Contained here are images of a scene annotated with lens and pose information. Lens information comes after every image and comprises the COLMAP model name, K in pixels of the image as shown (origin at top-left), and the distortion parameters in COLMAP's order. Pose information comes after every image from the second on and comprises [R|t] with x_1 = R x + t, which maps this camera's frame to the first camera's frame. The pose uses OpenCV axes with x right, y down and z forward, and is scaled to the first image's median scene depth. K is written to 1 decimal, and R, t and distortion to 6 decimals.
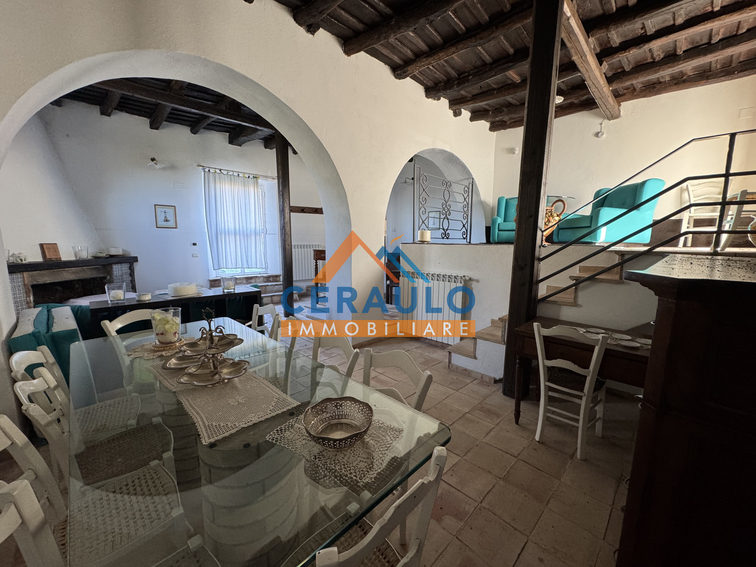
lens RADIAL K [[301.8, 0, 376.8], [0, 301.8, 282.2], [0, 0, 1]] dist [-0.000899, 0.000400]
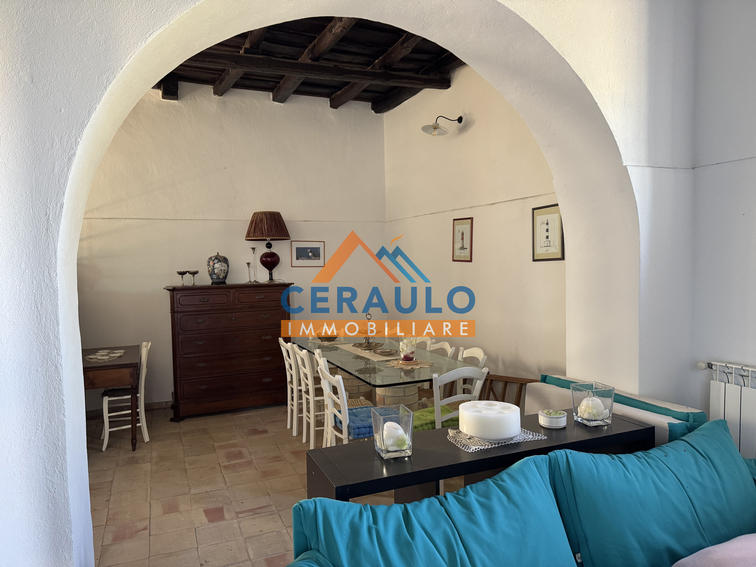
lens RADIAL K [[533.5, 0, 377.2], [0, 533.5, 285.0], [0, 0, 1]] dist [0.038070, -0.021861]
pose [[-0.928366, -0.002662, 0.371658, -0.671345], [0.068251, 0.981748, 0.177517, -0.253993], [-0.365347, 0.190167, -0.911240, 1.454930]]
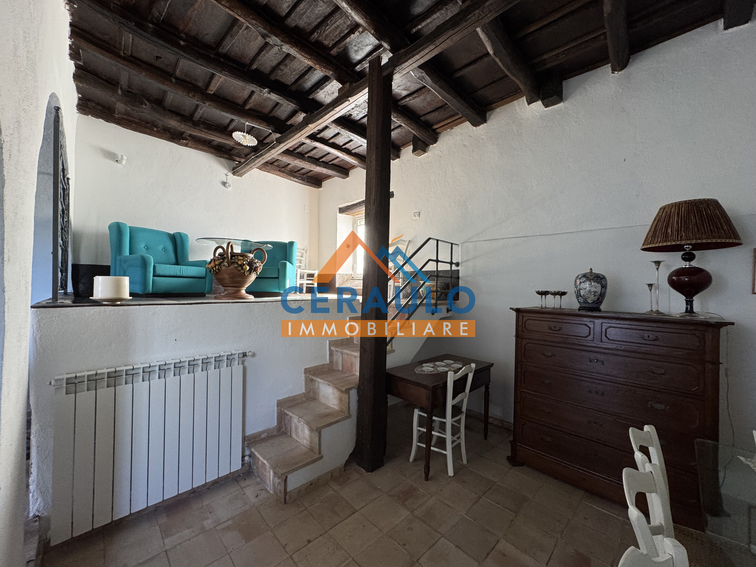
lens RADIAL K [[301.8, 0, 376.3], [0, 301.8, 283.3], [0, 0, 1]] dist [-0.000899, 0.000400]
pose [[0.002657, 0.002322, 0.999994, -0.339418], [0.117589, 0.993059, -0.002619, -0.125881], [-0.993059, 0.117595, 0.002365, 0.674673]]
